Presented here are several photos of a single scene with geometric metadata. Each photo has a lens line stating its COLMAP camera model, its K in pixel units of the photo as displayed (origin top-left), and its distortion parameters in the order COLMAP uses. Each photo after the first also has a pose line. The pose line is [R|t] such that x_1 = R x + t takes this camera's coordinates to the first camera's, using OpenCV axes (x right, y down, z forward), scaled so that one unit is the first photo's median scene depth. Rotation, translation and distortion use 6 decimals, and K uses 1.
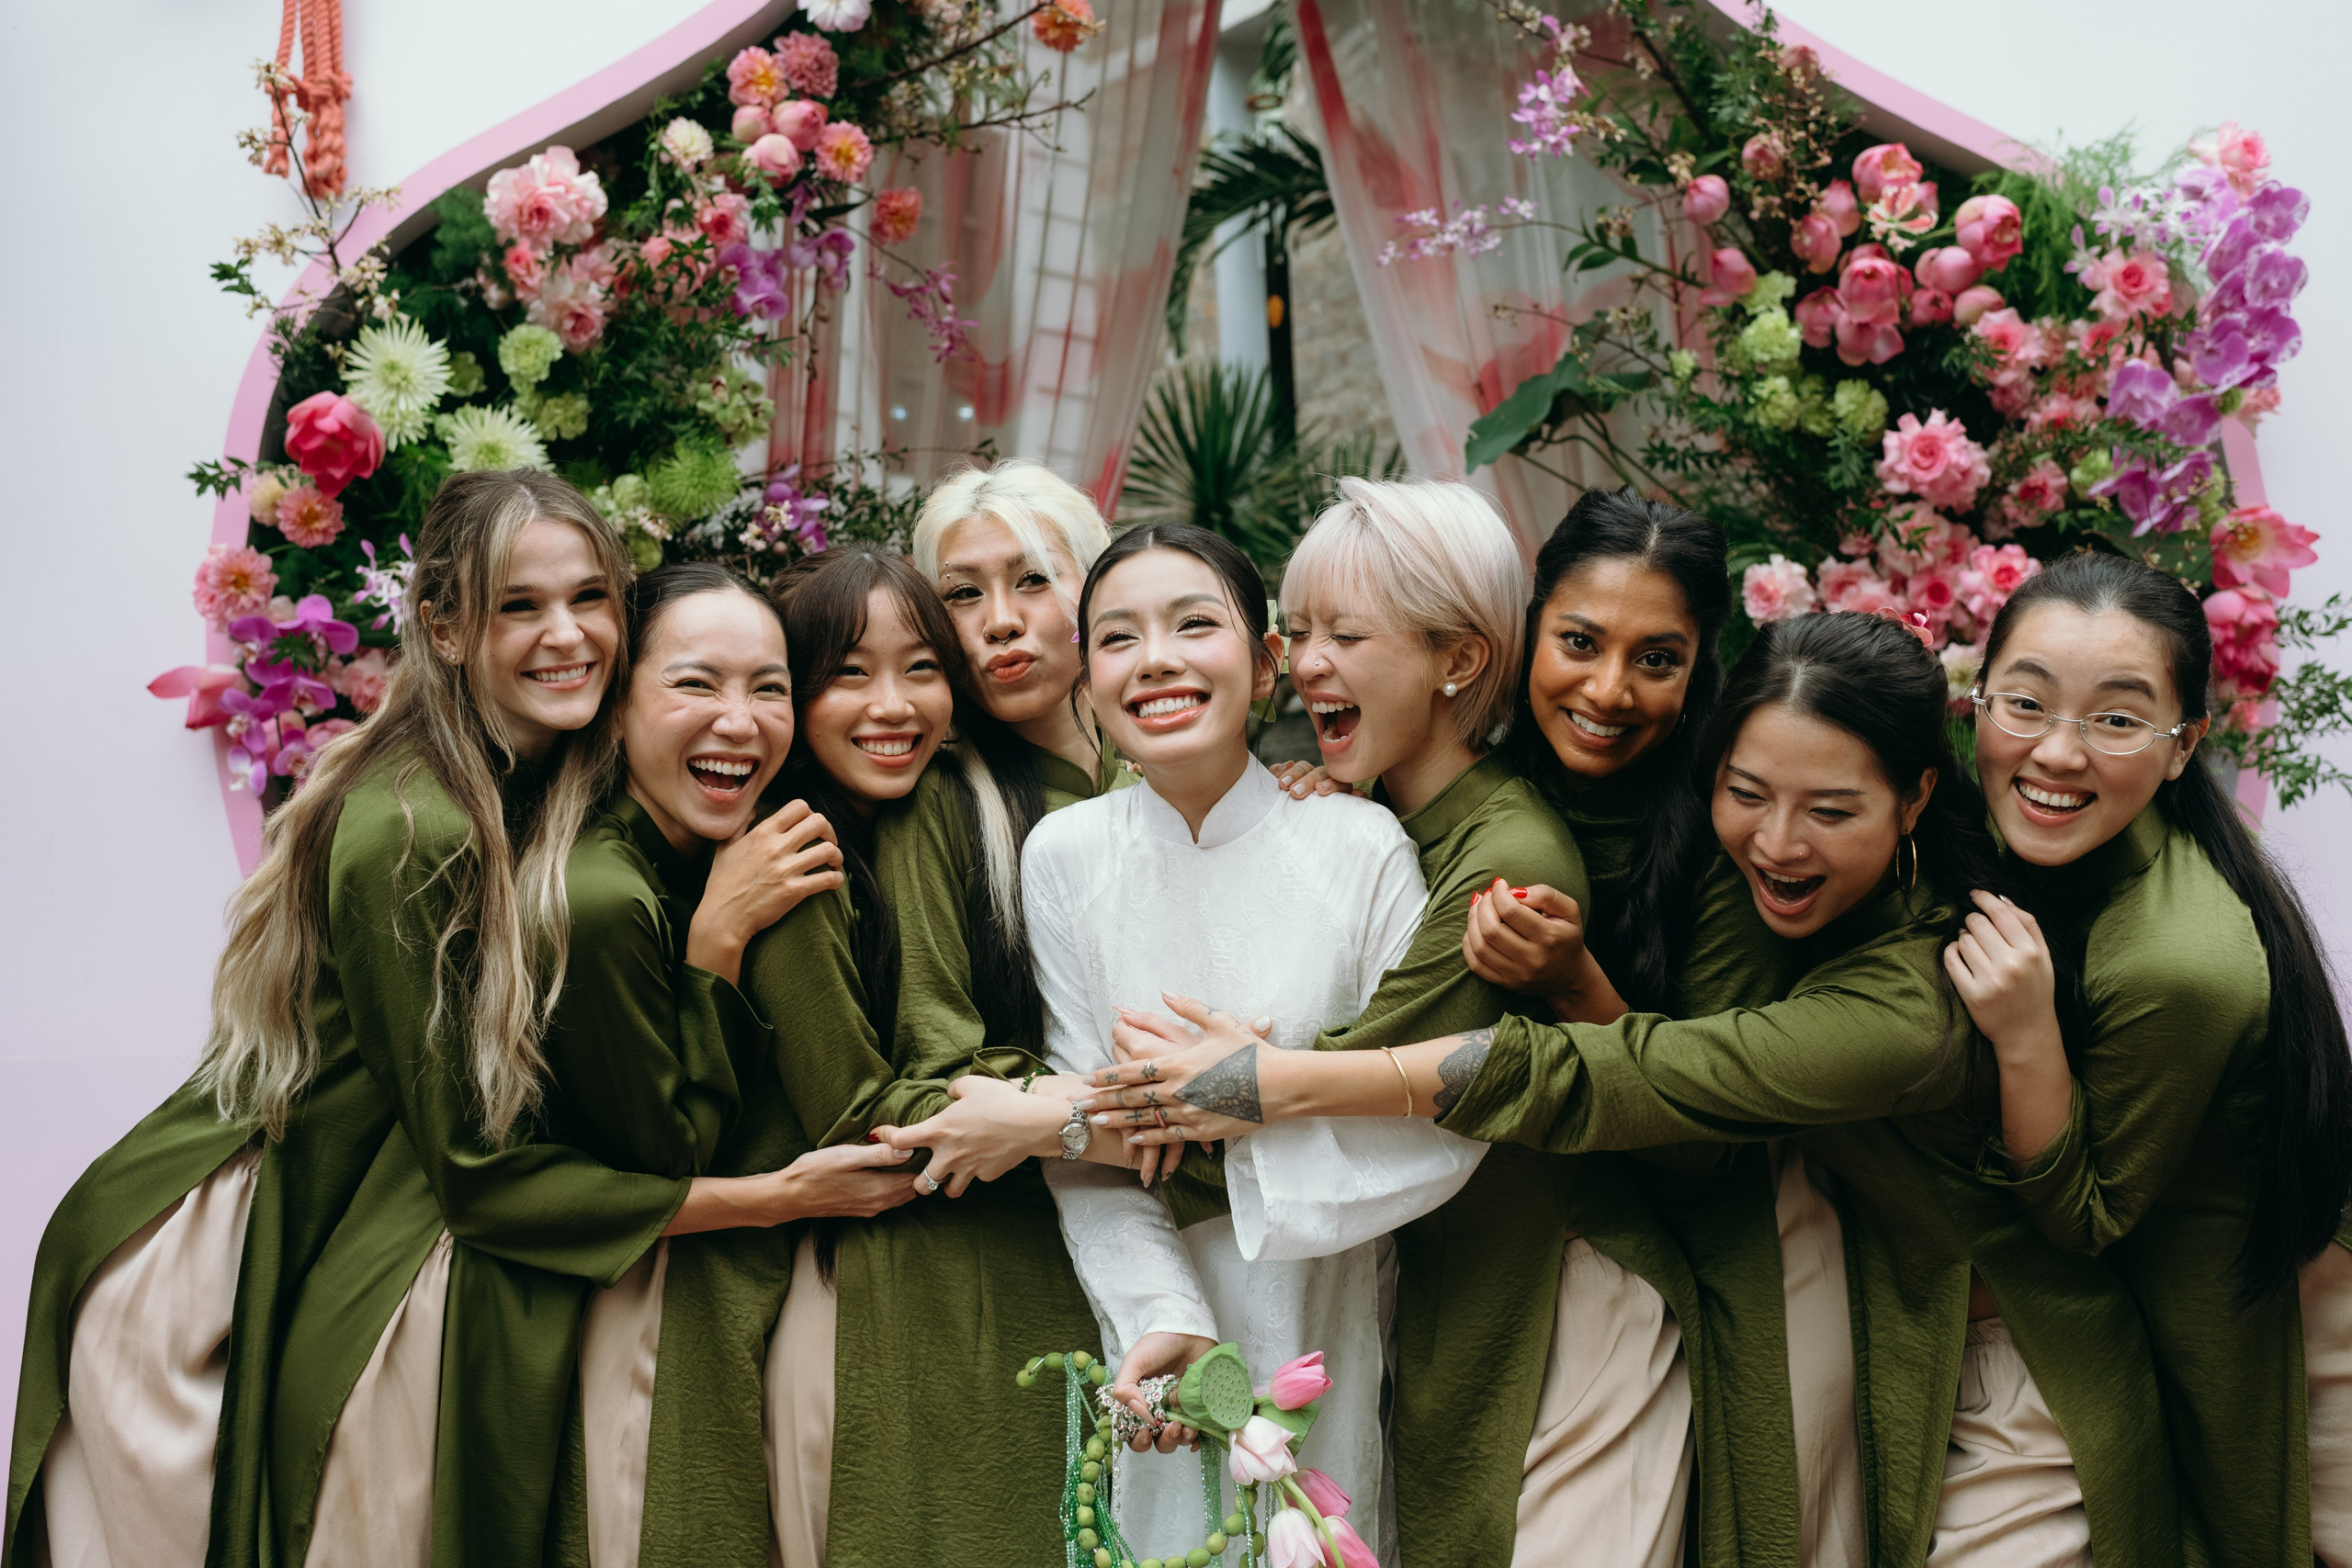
lens RADIAL K [[2428.1, 0, 1165.9], [0, 2428.1, 750.9], [0, 0, 1]] dist [0.002430, 0.000000]
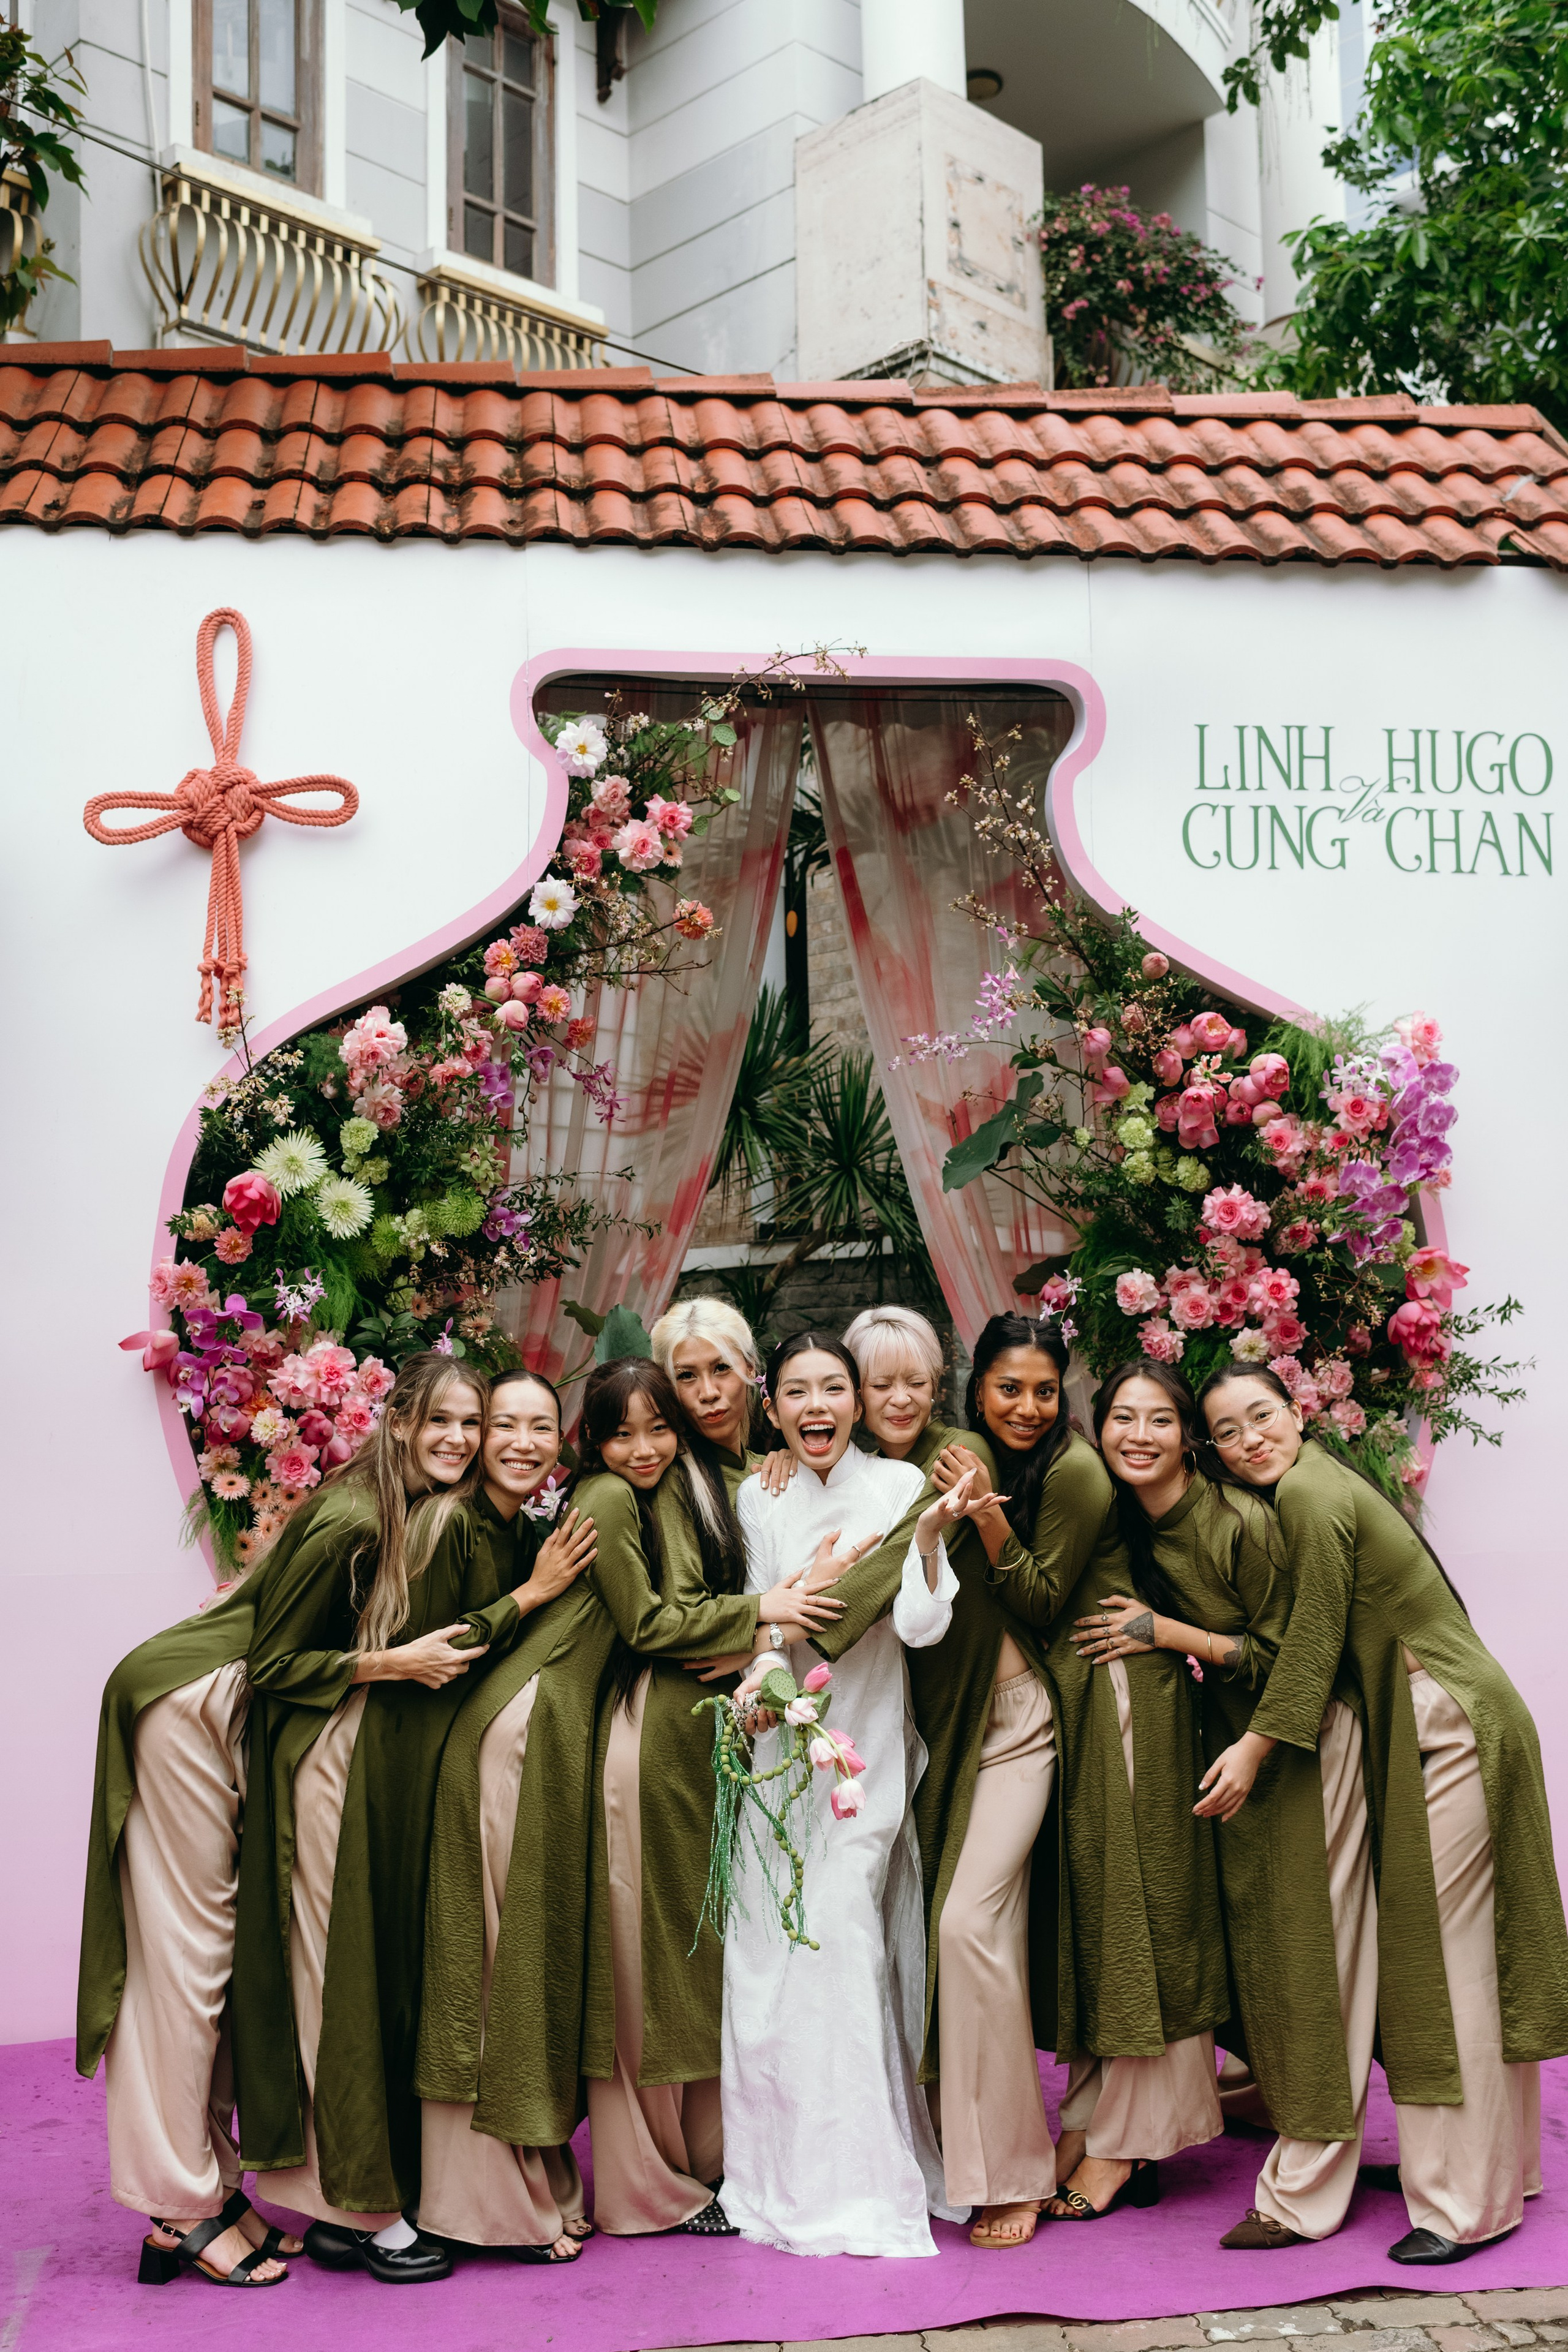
lens RADIAL K [[2428.3, 0, 768.9], [0, 2428.3, 1194.9], [0, 0, 1]] dist [0.002430, 0.000000]
pose [[0.998445, 0.024421, 0.050107, -0.069666], [-0.024076, 0.999682, -0.007480, -0.115368], [-0.050274, 0.006262, 0.998716, -0.584574]]
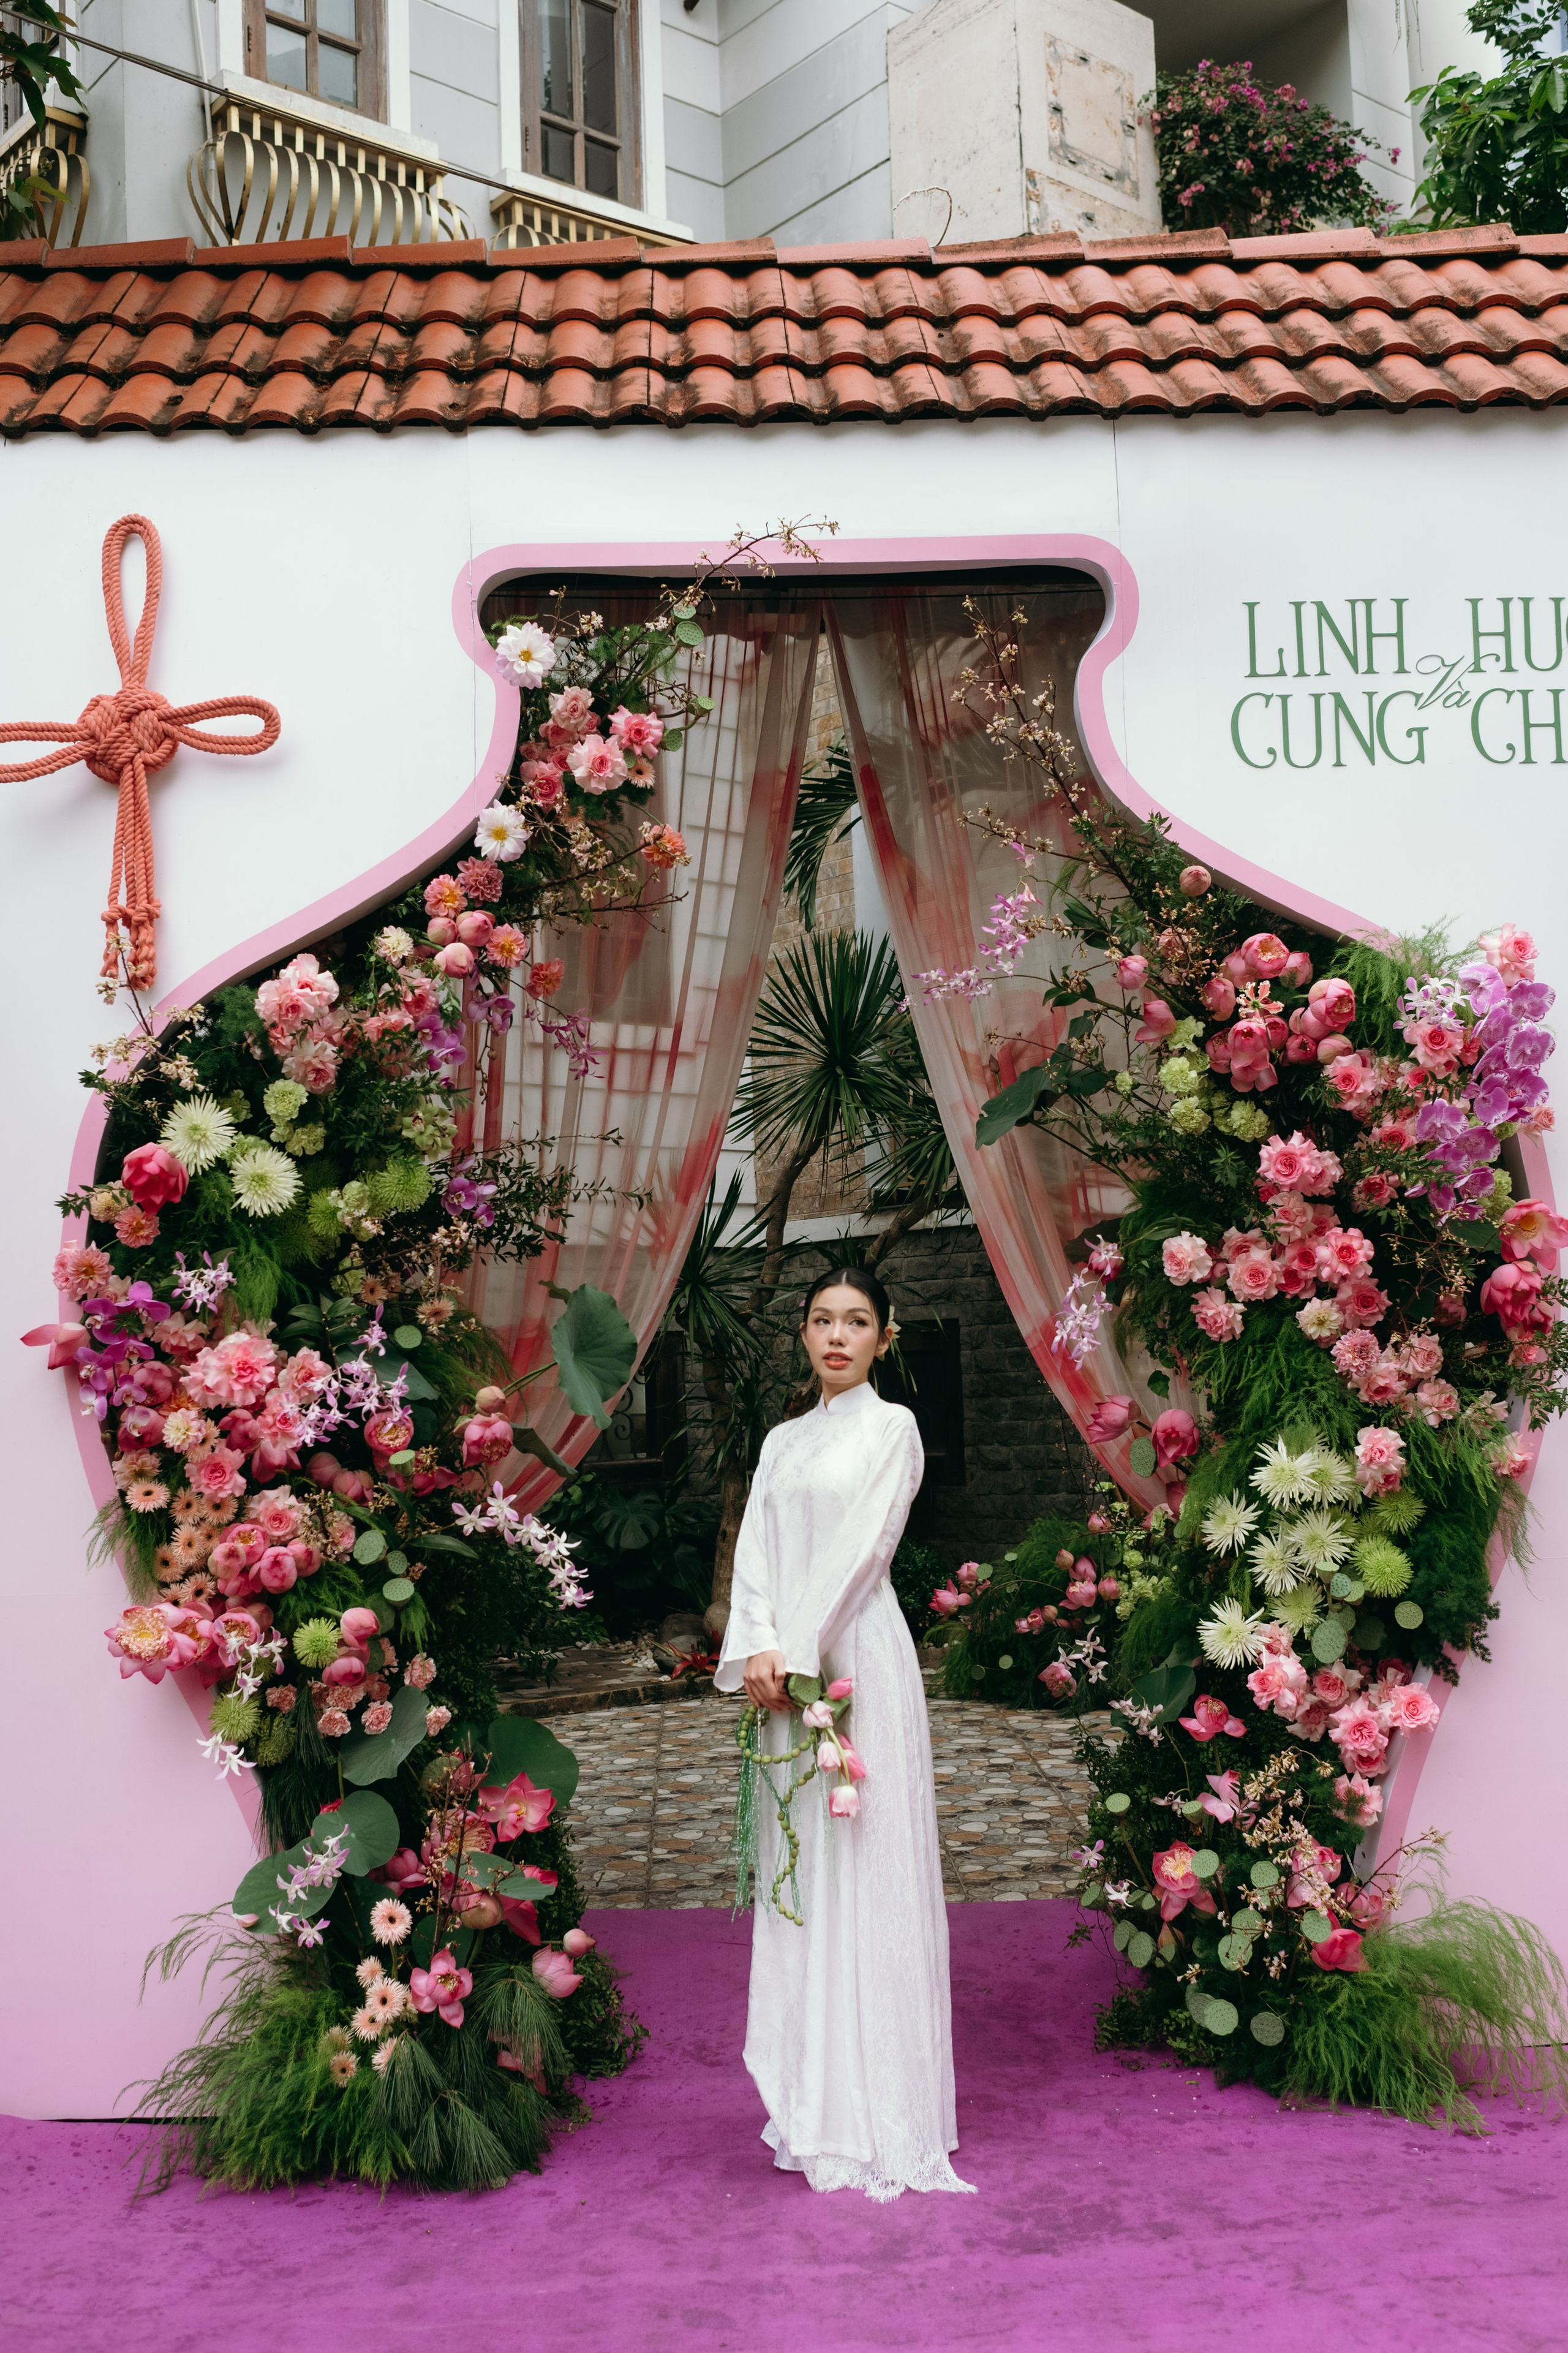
lens RADIAL K [[2429.2, 0, 760.9], [0, 2429.2, 1176.5], [0, 0, 1]] dist [0.002430, 0.000000]
pose [[0.999223, 0.001808, -0.039376, 0.069207], [-0.001771, 0.999998, 0.000973, -0.117025], [0.039378, -0.000903, 0.999224, -0.392424]]
